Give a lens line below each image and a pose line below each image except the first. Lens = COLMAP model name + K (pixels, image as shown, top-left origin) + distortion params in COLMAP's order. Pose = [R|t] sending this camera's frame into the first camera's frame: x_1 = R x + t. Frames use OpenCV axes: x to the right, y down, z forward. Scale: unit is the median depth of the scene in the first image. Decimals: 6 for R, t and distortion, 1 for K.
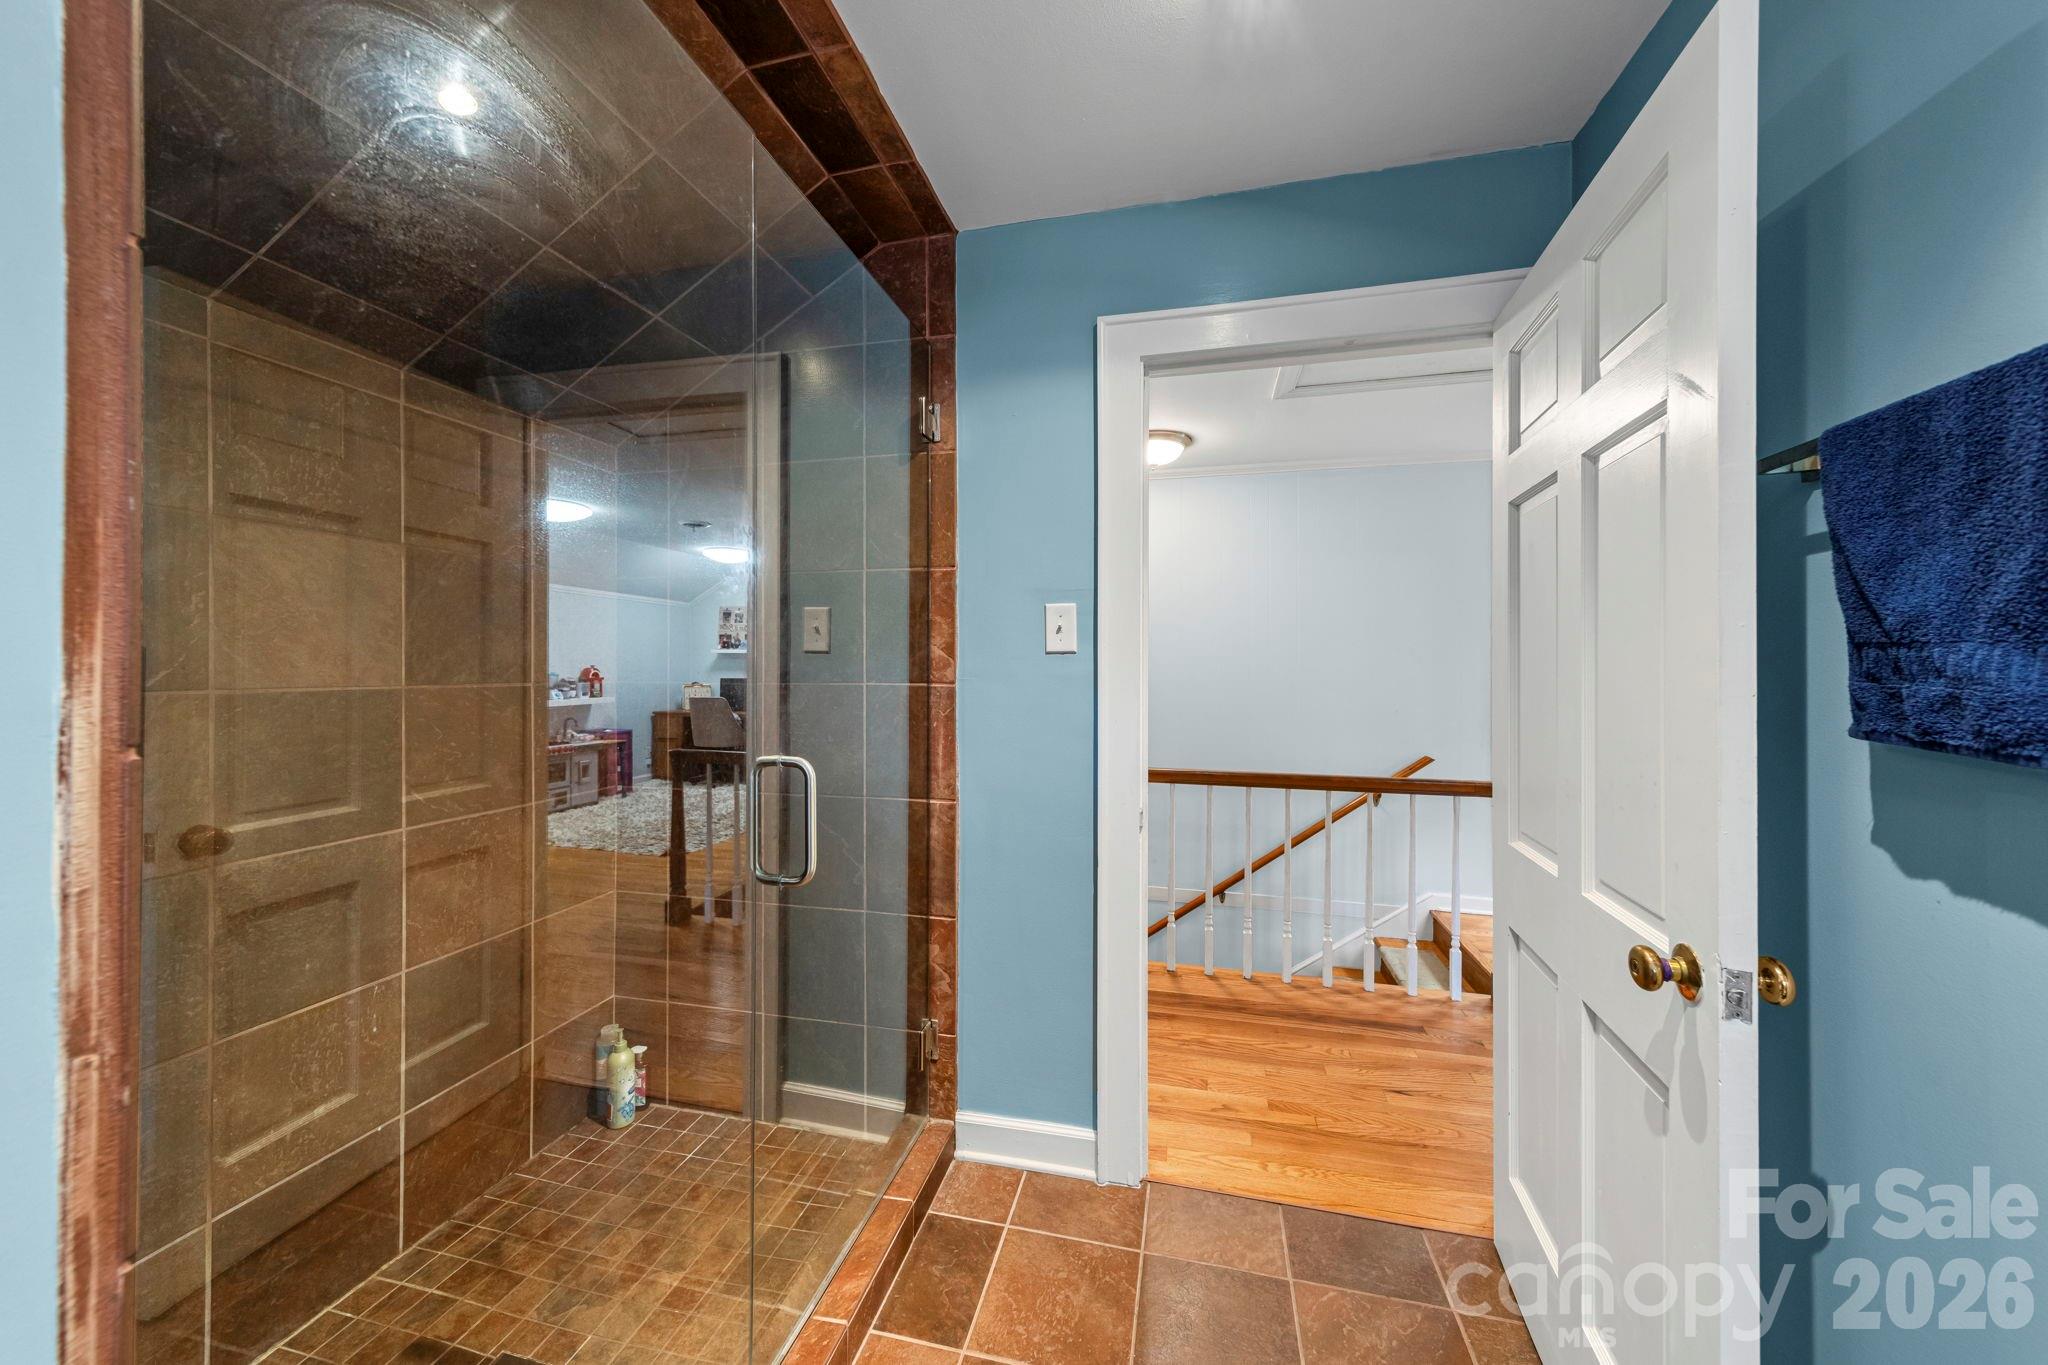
lens RADIAL K [[721.7, 0, 1027.9], [0, 721.7, 671.8], [0, 0, 1]] dist [0.006785, 0.000189]
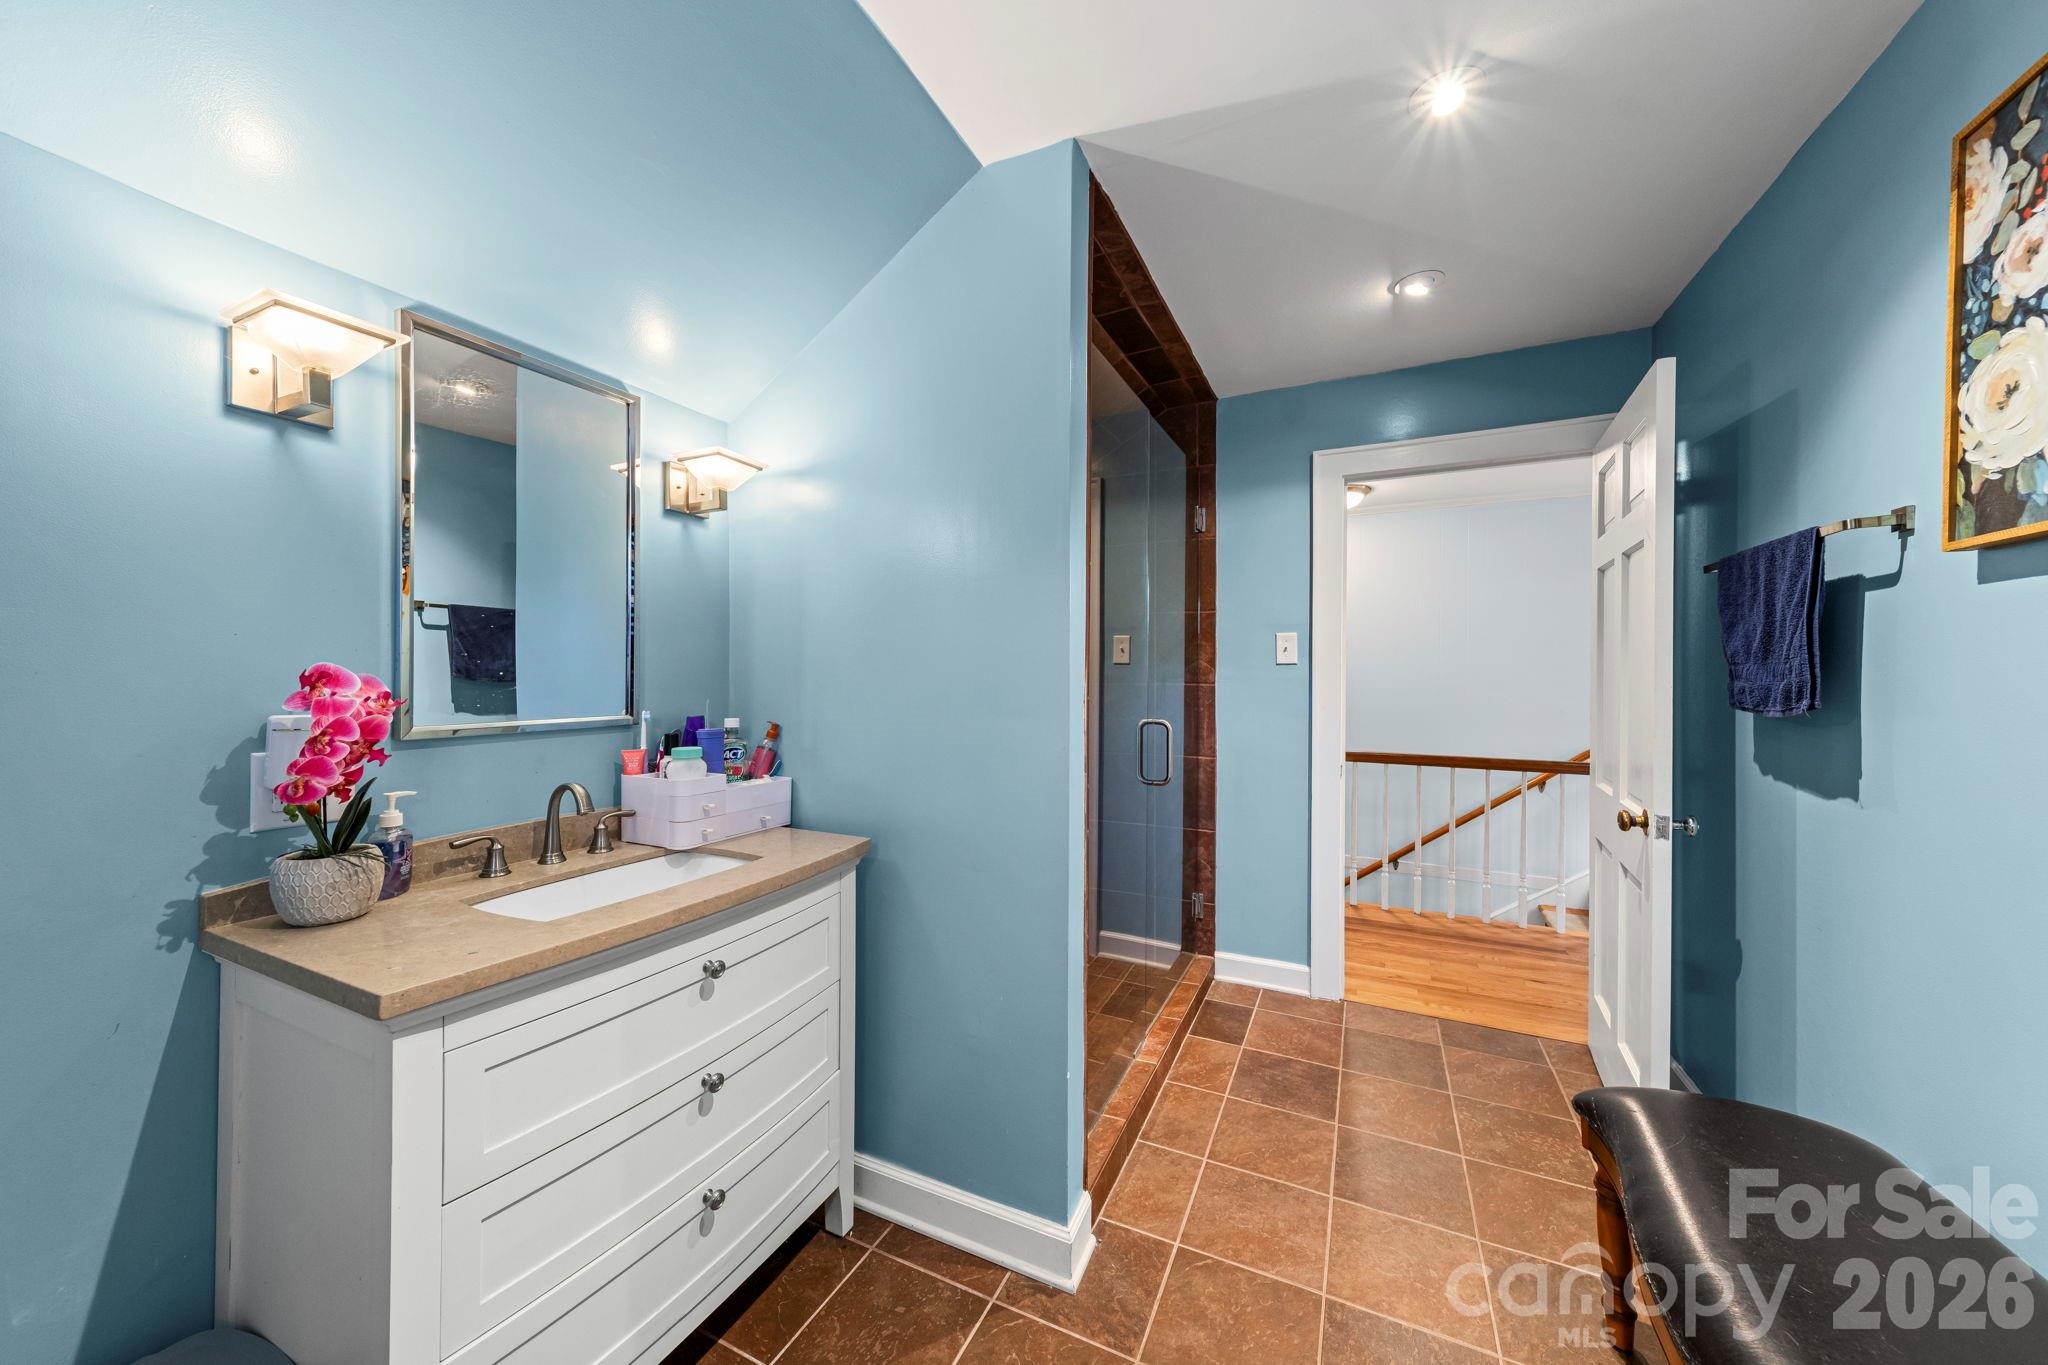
lens RADIAL K [[721.7, 0, 1022.8], [0, 721.7, 684.7], [0, 0, 1]] dist [0.006785, 0.000189]
pose [[0.977576, 0.001838, -0.210577, -0.179246], [0.000611, 0.999933, 0.011565, 0.000074], [0.210584, -0.011435, 0.977509, -0.641481]]
